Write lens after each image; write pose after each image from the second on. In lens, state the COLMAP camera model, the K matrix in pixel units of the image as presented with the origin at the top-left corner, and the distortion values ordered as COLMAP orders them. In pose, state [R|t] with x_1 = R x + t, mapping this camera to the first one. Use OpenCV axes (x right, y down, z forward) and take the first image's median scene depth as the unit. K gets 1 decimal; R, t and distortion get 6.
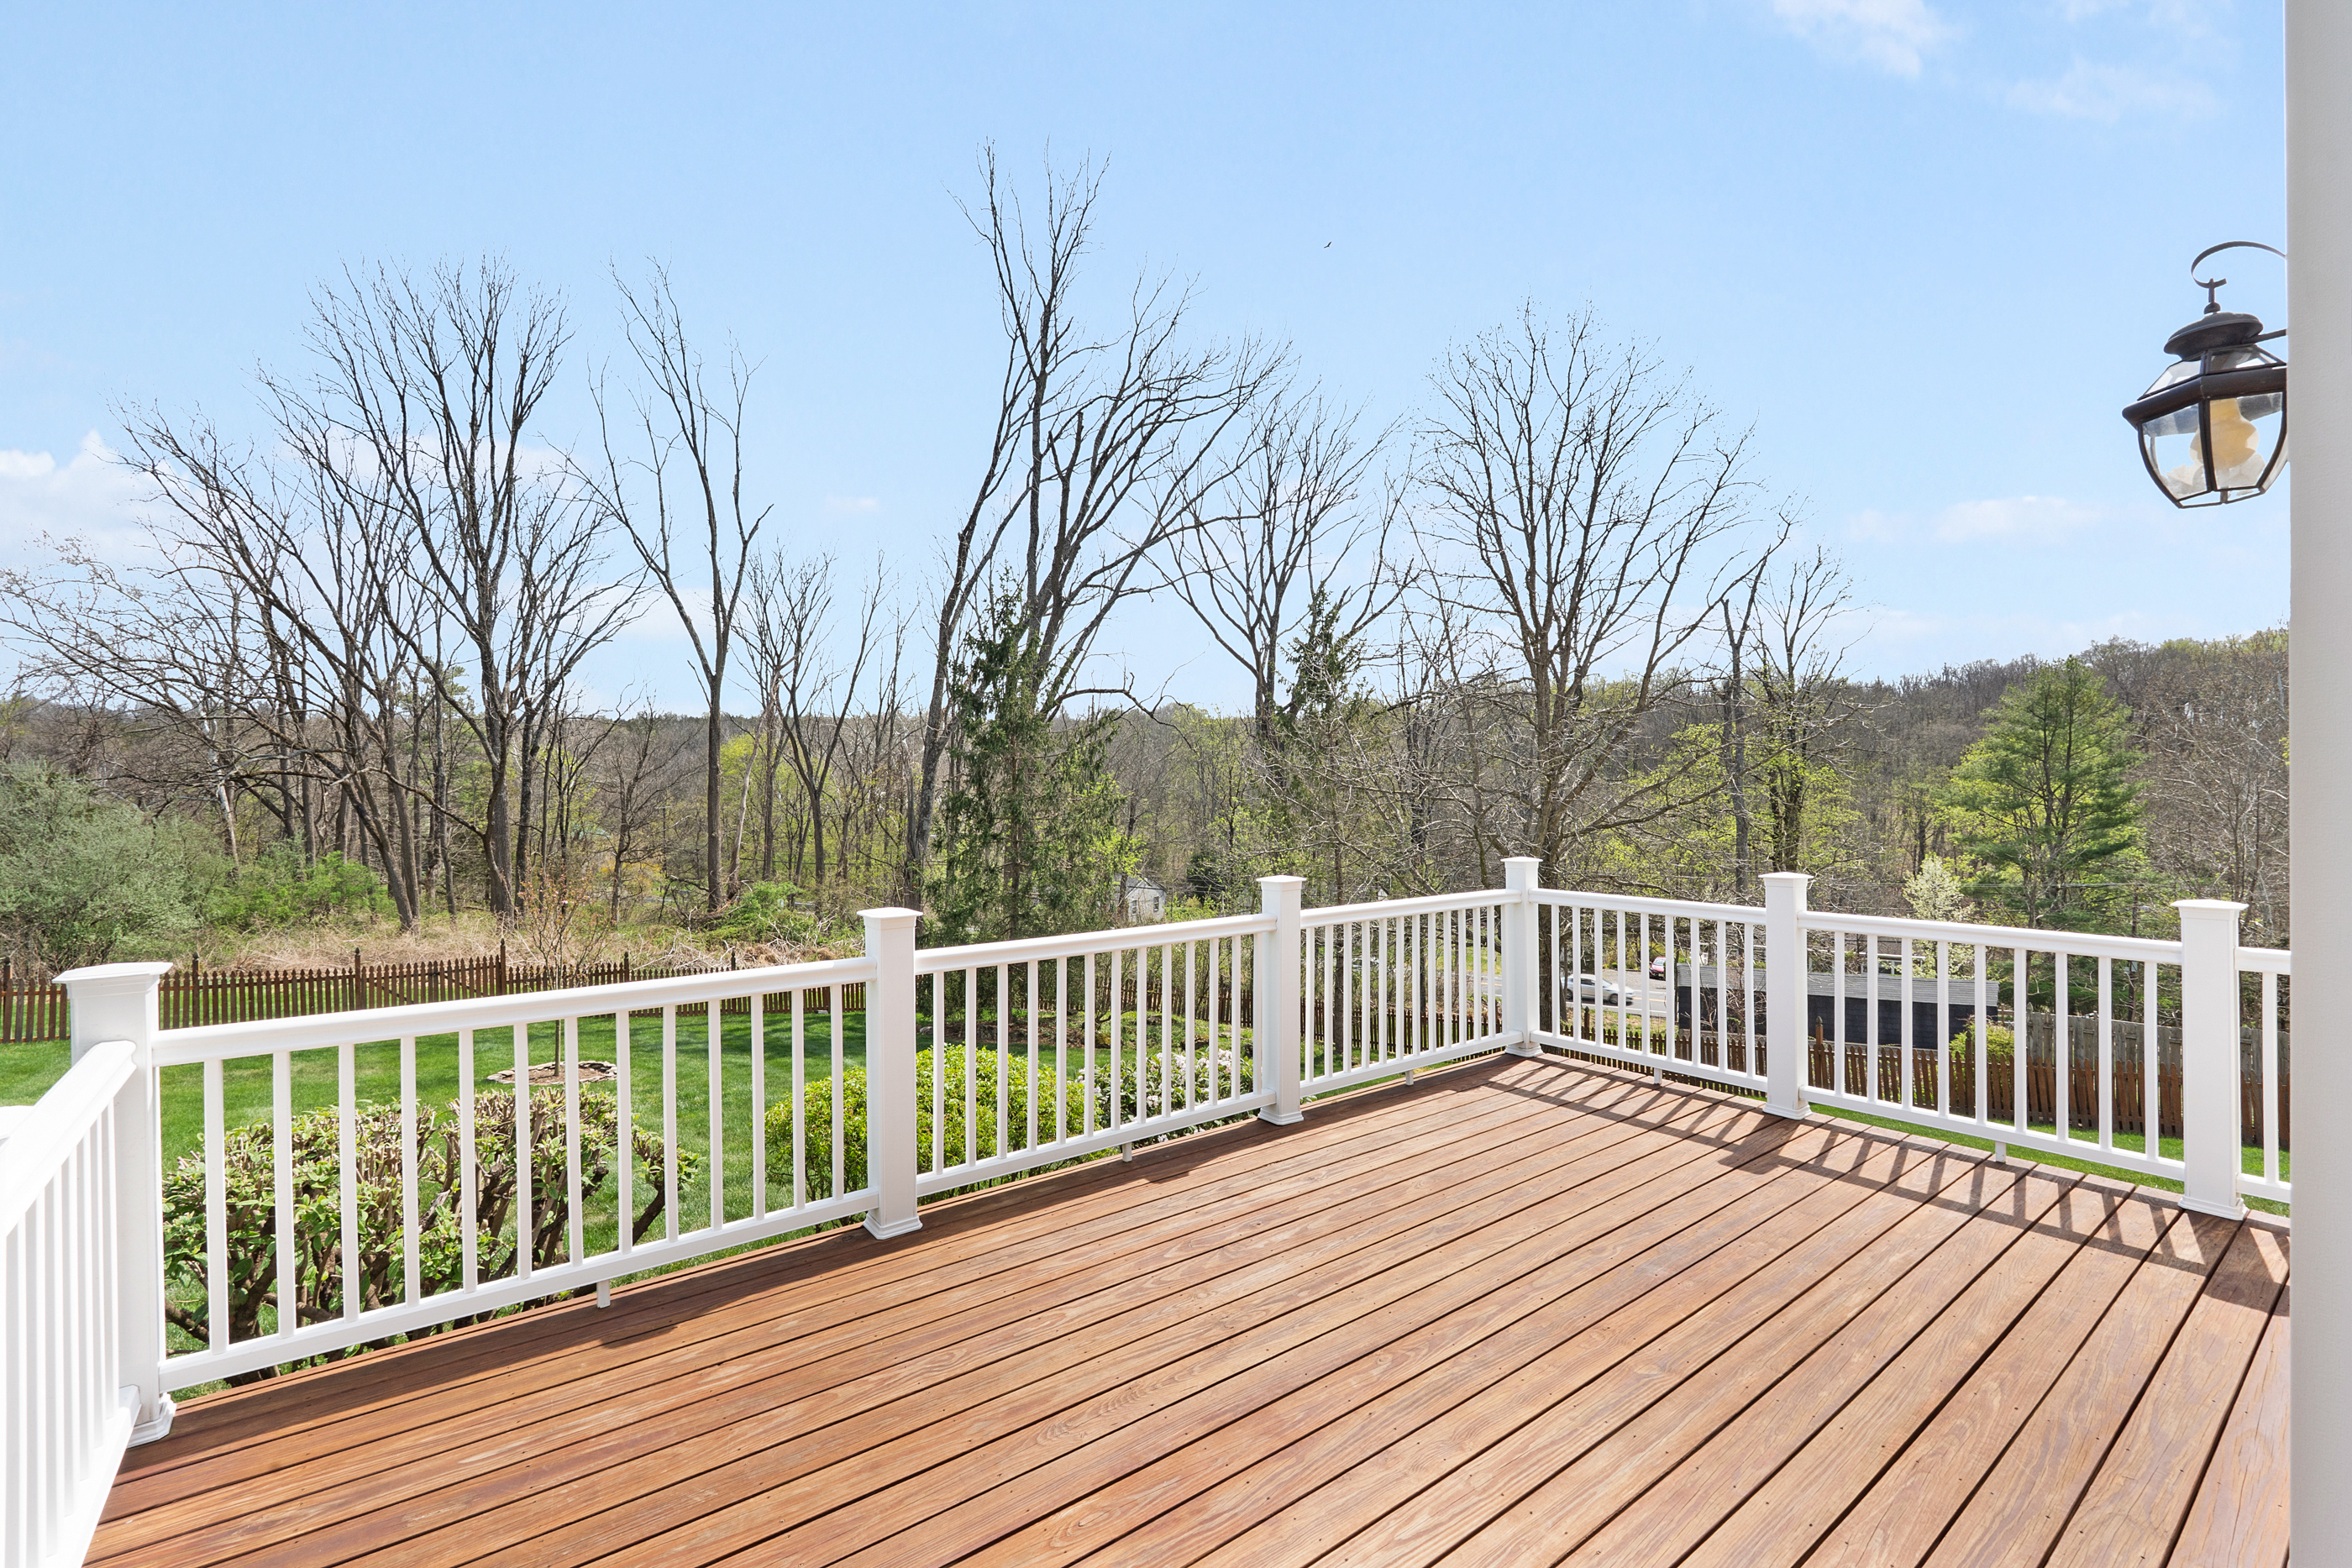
lens RADIAL K [[1048.9, 0, 1179.8], [0, 1048.9, 795.5], [0, 0, 1]] dist [-0.004780, -0.000621]
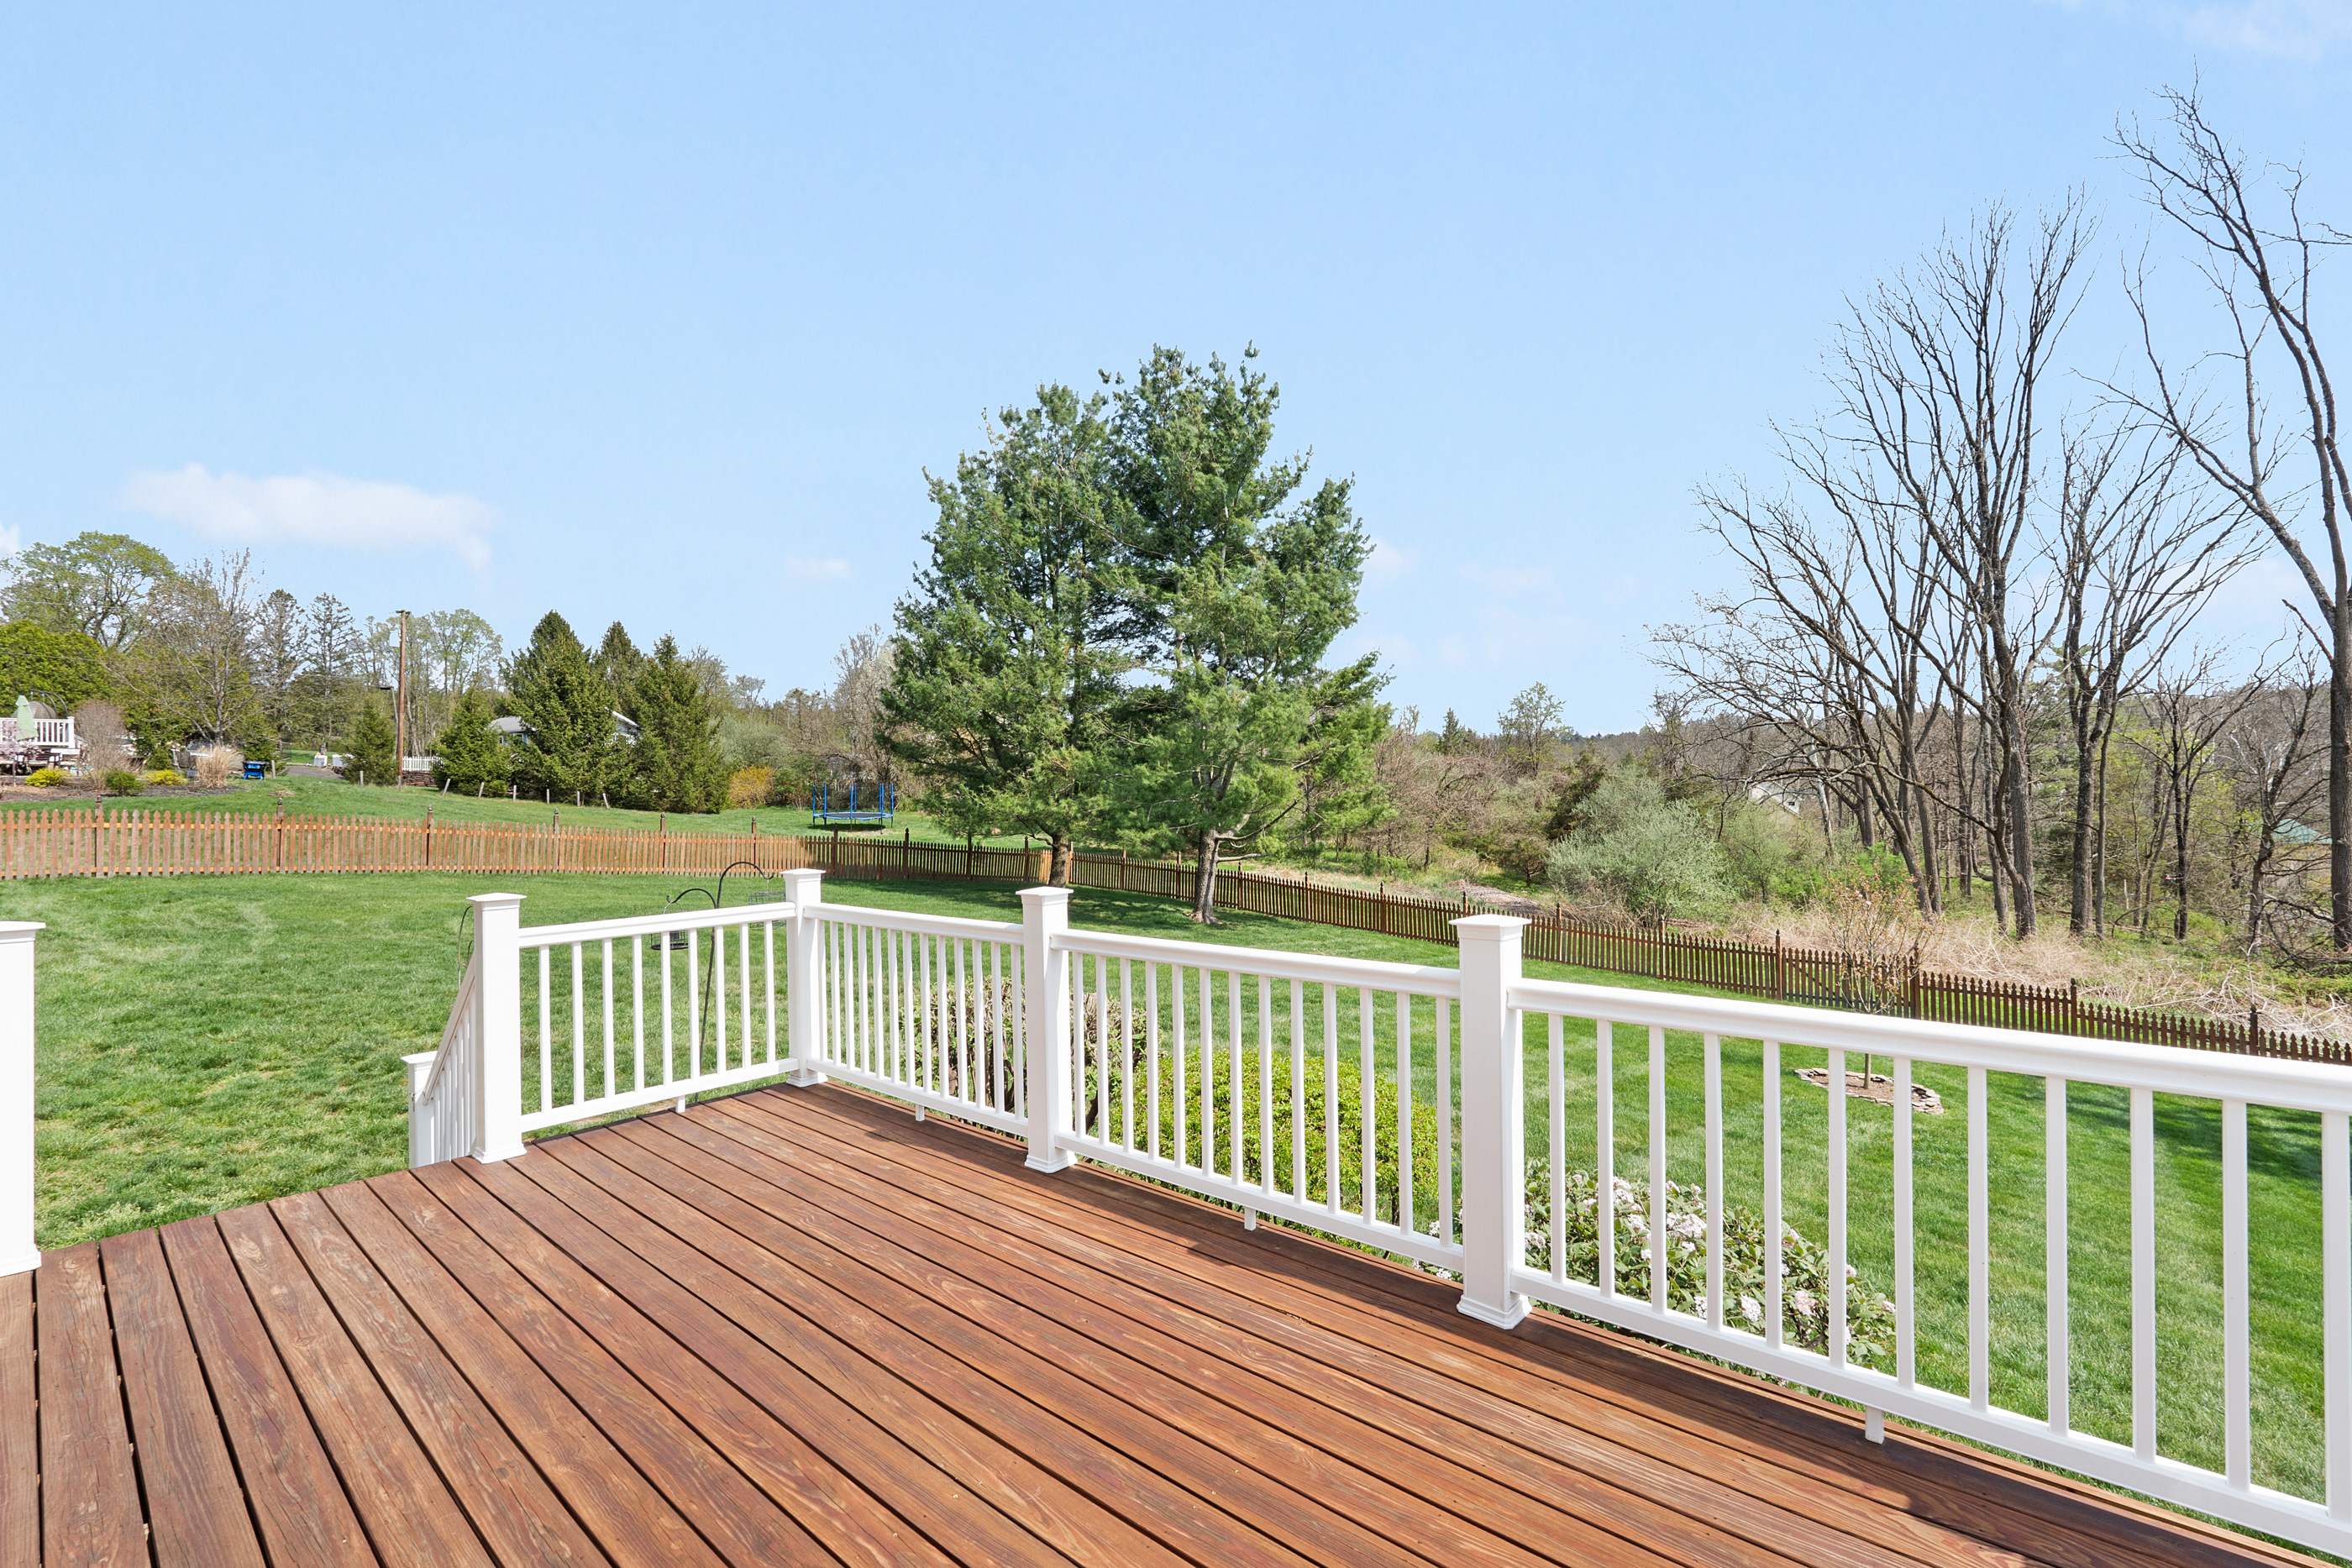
lens RADIAL K [[1048.9, 0, 1179.2], [0, 1048.9, 787.9], [0, 0, 1]] dist [-0.004780, -0.000621]
pose [[0.168611, -0.009435, -0.985638, 0.939597], [0.008529, 0.999931, -0.008113, 0.010399], [0.985646, -0.007039, 0.168680, 1.002165]]
